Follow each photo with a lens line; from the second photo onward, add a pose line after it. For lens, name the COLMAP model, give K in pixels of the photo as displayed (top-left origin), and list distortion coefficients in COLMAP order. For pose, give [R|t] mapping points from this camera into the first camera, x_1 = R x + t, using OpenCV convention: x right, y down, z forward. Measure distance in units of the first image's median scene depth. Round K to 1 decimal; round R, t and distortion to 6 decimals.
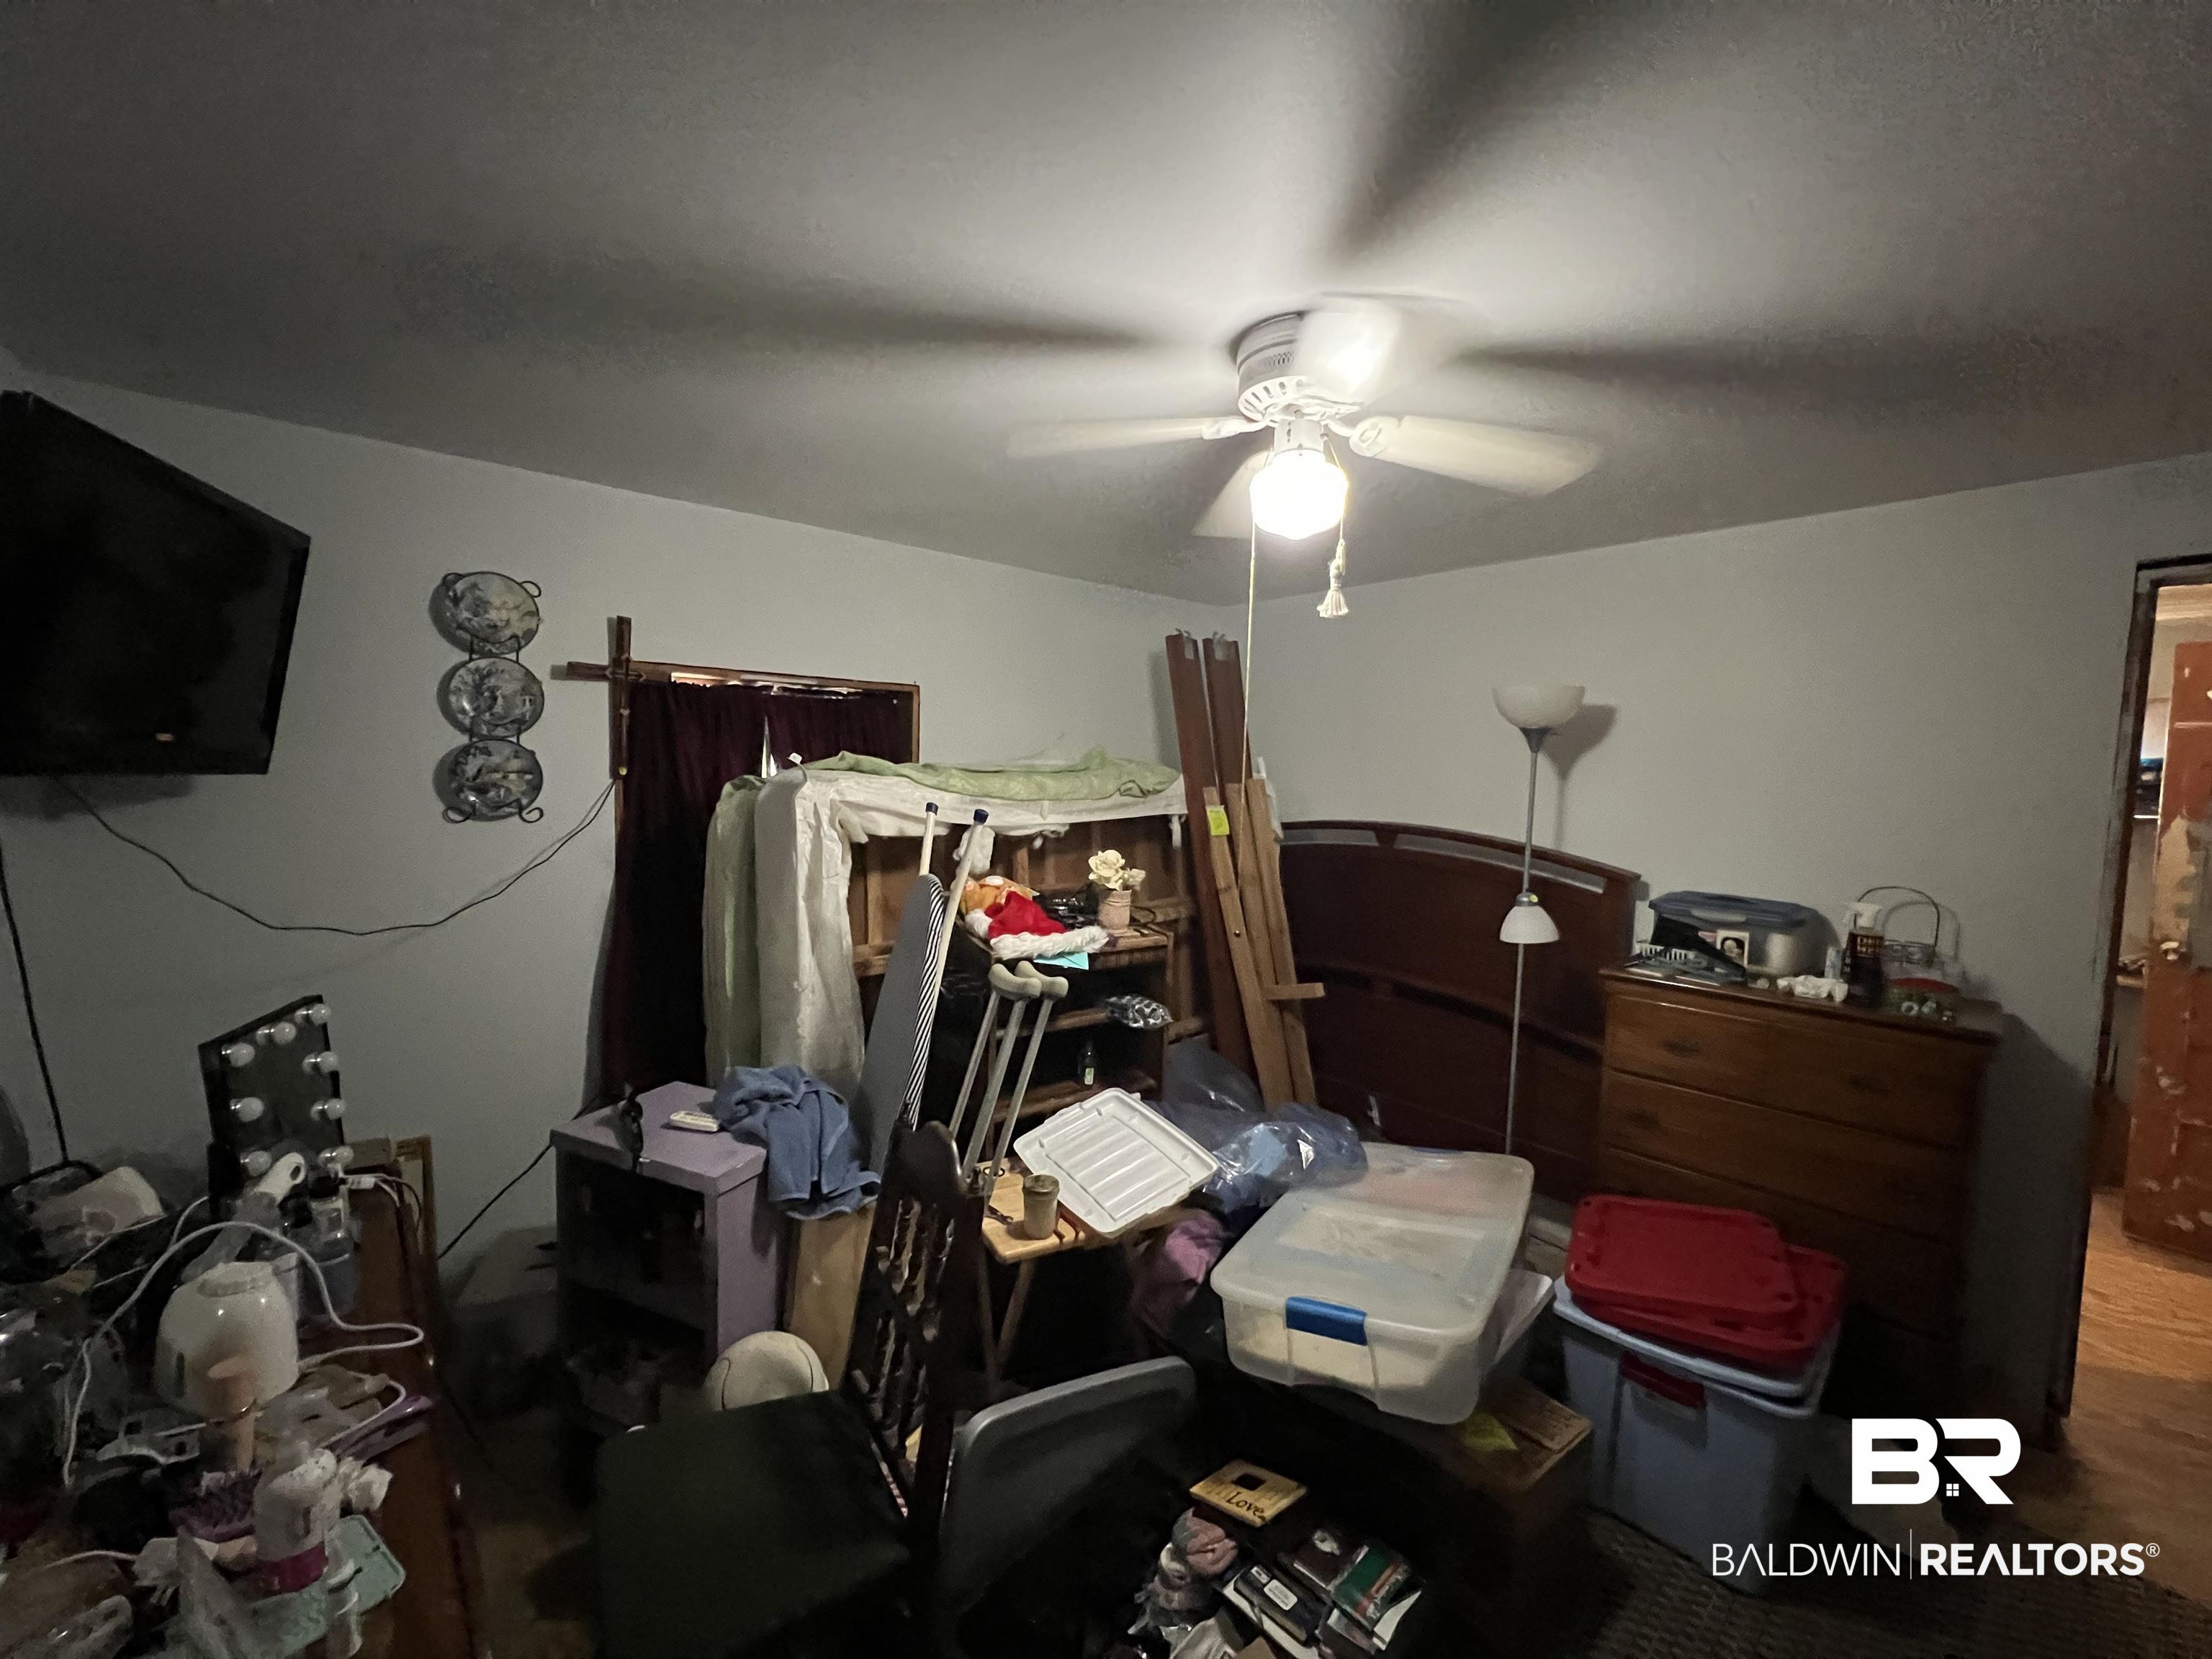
lens RADIAL K [[890.7, 0, 1112.9], [0, 890.7, 829.1], [0, 0, 1]] dist [0.000913, -0.000069]
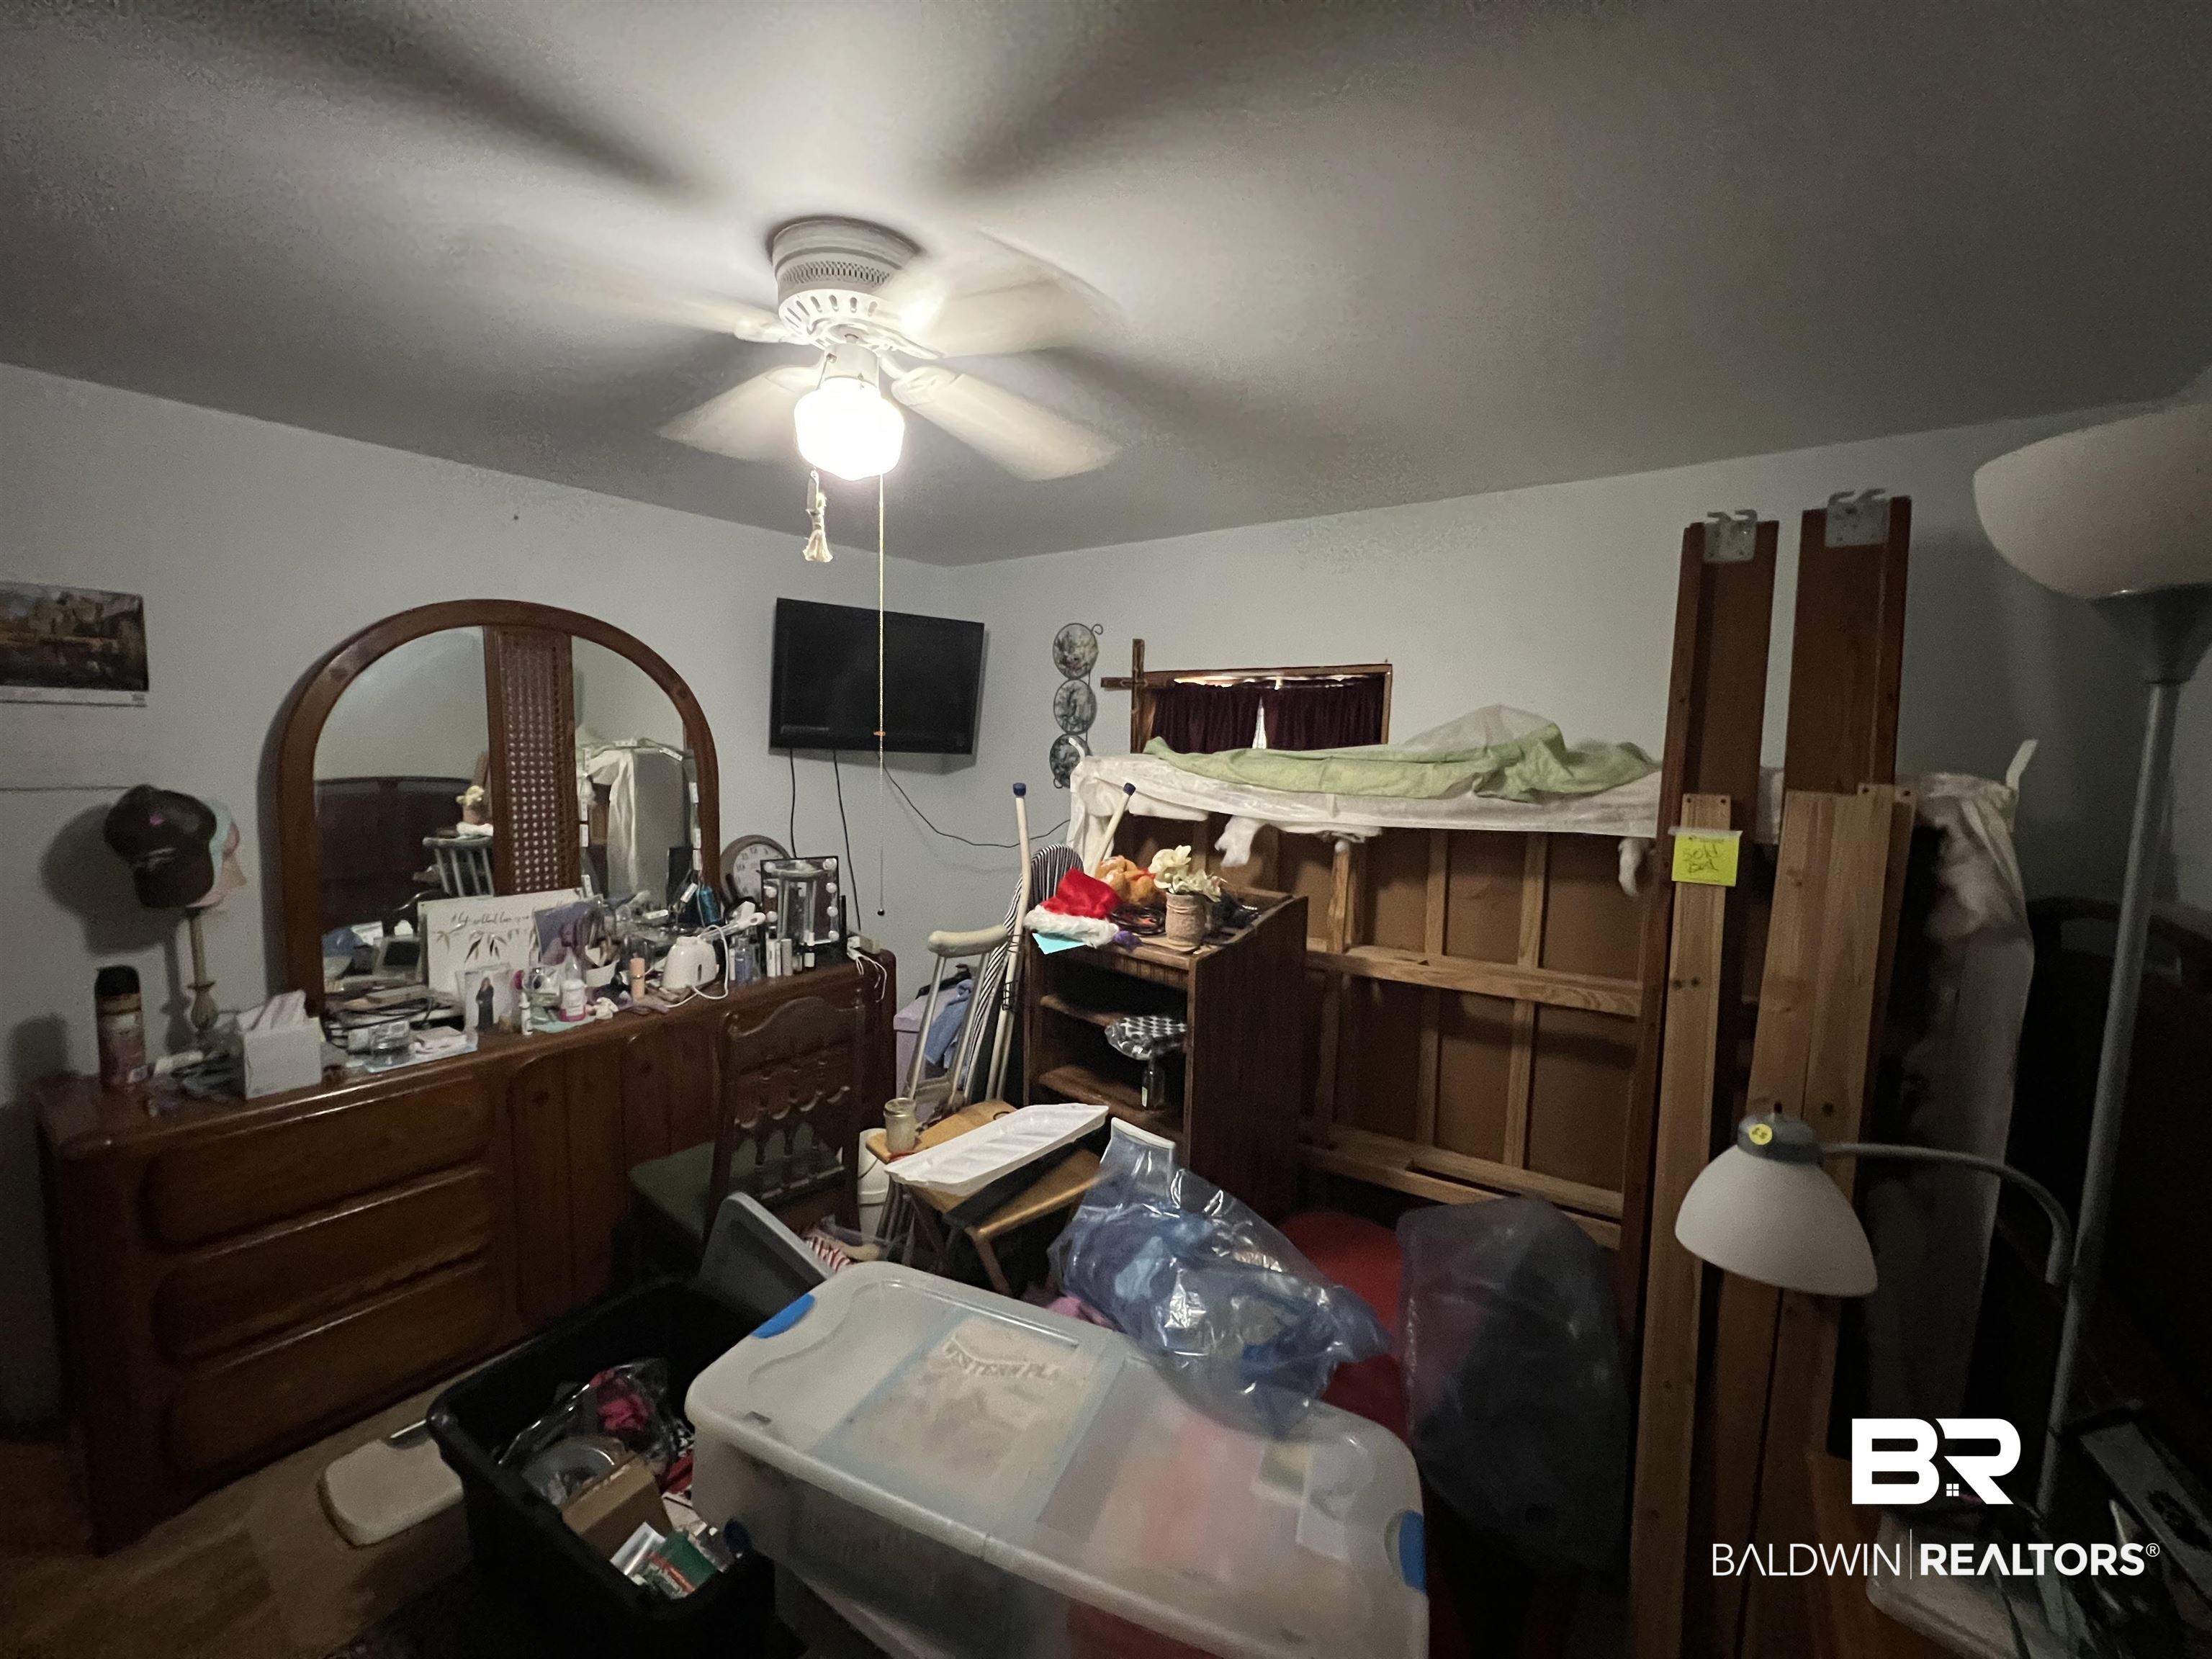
lens RADIAL K [[890.7, 0, 1109.8], [0, 890.7, 833.2], [0, 0, 1]] dist [0.000913, -0.000069]
pose [[0.211037, 0.080148, -0.974187, 0.745734], [-0.092286, 0.993815, 0.061771, -0.031185], [0.973112, 0.076868, 0.217128, 0.698669]]
